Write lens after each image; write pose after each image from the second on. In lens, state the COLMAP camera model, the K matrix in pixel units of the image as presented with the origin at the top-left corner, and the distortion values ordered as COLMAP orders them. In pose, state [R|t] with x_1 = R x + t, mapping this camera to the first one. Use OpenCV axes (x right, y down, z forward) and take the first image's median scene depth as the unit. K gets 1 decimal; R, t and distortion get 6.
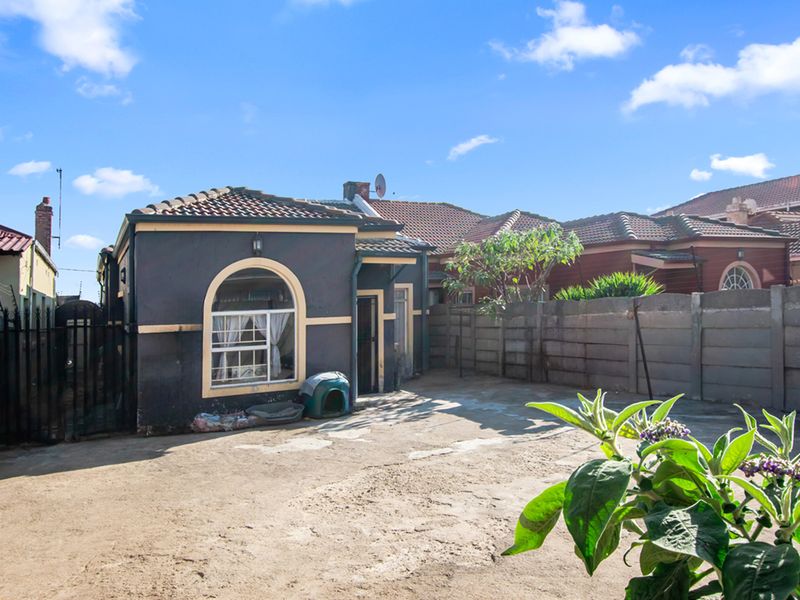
lens RADIAL K [[624.0, 0, 397.0], [0, 624.0, 303.4], [0, 0, 1]] dist [0.003039, 0.003443]
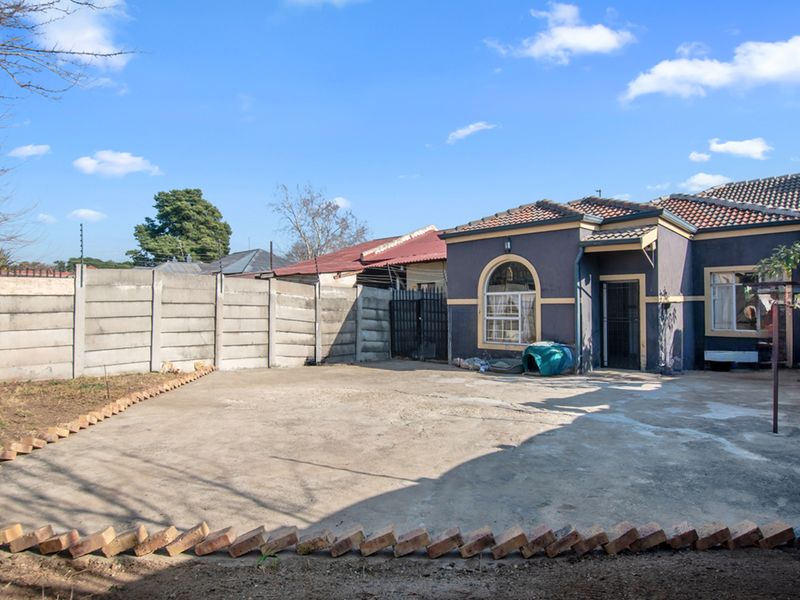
lens RADIAL K [[478.1, 0, 364.9], [0, 478.1, 301.0], [0, 0, 1]] dist [-0.038147, 0.000515]
pose [[0.305295, 0.029906, -0.951788, 0.691617], [0.003231, 0.999468, 0.032441, -0.004175], [0.952252, -0.012979, 0.305036, 0.355395]]
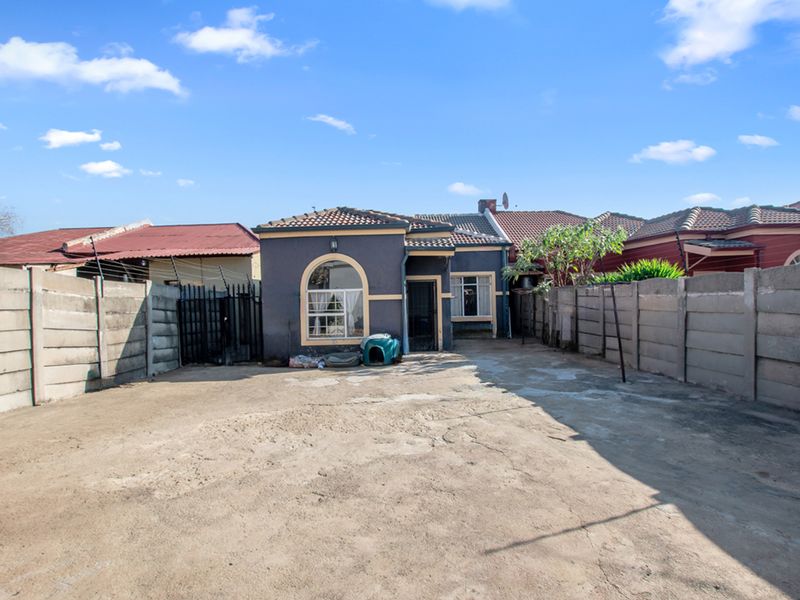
lens RADIAL K [[404.0, 0, 397.2], [0, 404.0, 310.4], [0, 0, 1]] dist [-0.032084, -0.000463]
pose [[0.899800, 0.034183, -0.434961, 0.320570], [-0.009650, 0.998241, 0.058489, 0.003806], [0.436196, -0.048431, 0.898547, 0.197663]]
